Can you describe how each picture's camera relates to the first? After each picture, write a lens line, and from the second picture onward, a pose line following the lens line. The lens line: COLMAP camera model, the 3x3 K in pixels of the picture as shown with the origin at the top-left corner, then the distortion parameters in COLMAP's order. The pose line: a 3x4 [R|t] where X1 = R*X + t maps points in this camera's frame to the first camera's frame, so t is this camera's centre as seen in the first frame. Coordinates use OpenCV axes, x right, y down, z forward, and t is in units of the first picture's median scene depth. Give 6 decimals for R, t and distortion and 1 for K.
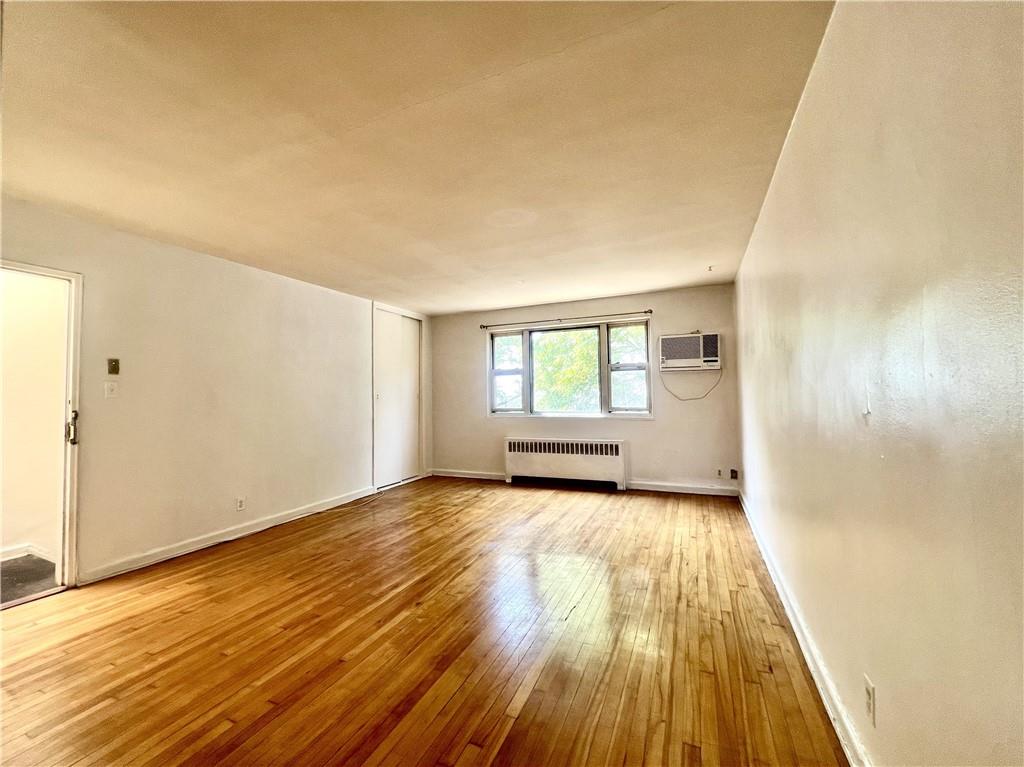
lens RADIAL K [[408.3, 0, 510.2], [0, 408.3, 382.3], [0, 0, 1]] dist [0.000005, 0.000407]
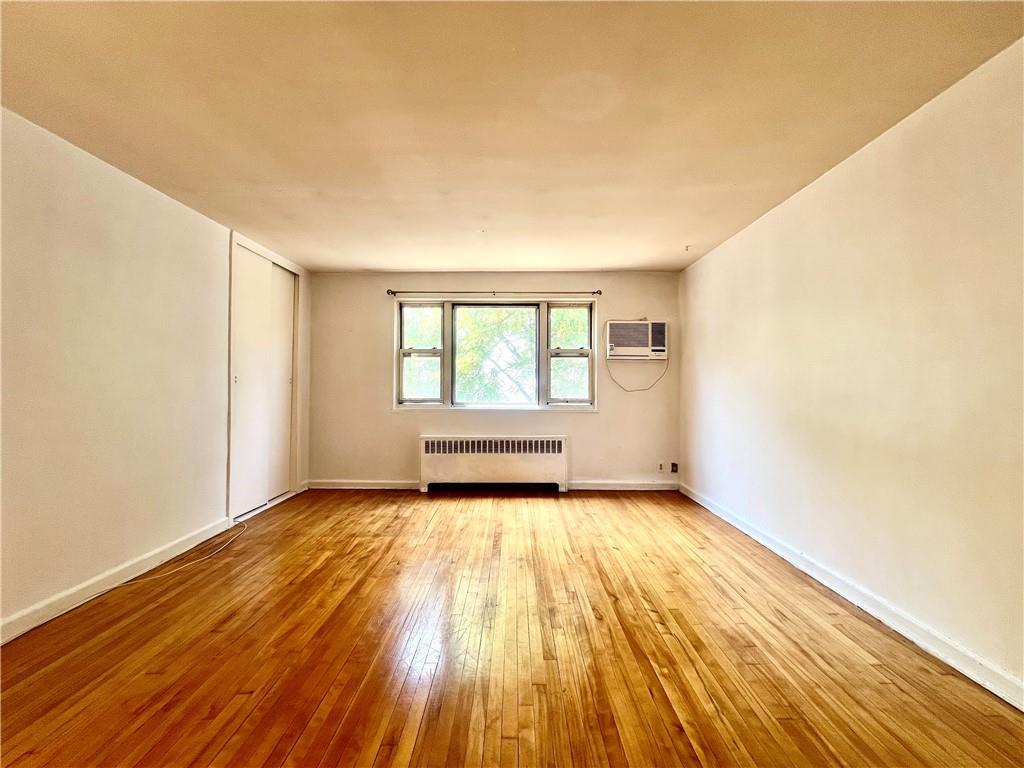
lens RADIAL K [[408.3, 0, 516.0], [0, 408.3, 379.7], [0, 0, 1]] dist [0.000005, 0.000407]
pose [[0.922145, 0.026103, 0.385964, -0.167365], [-0.032445, 0.999424, 0.009927, 0.016164], [-0.385482, -0.021677, 0.922461, 0.230271]]
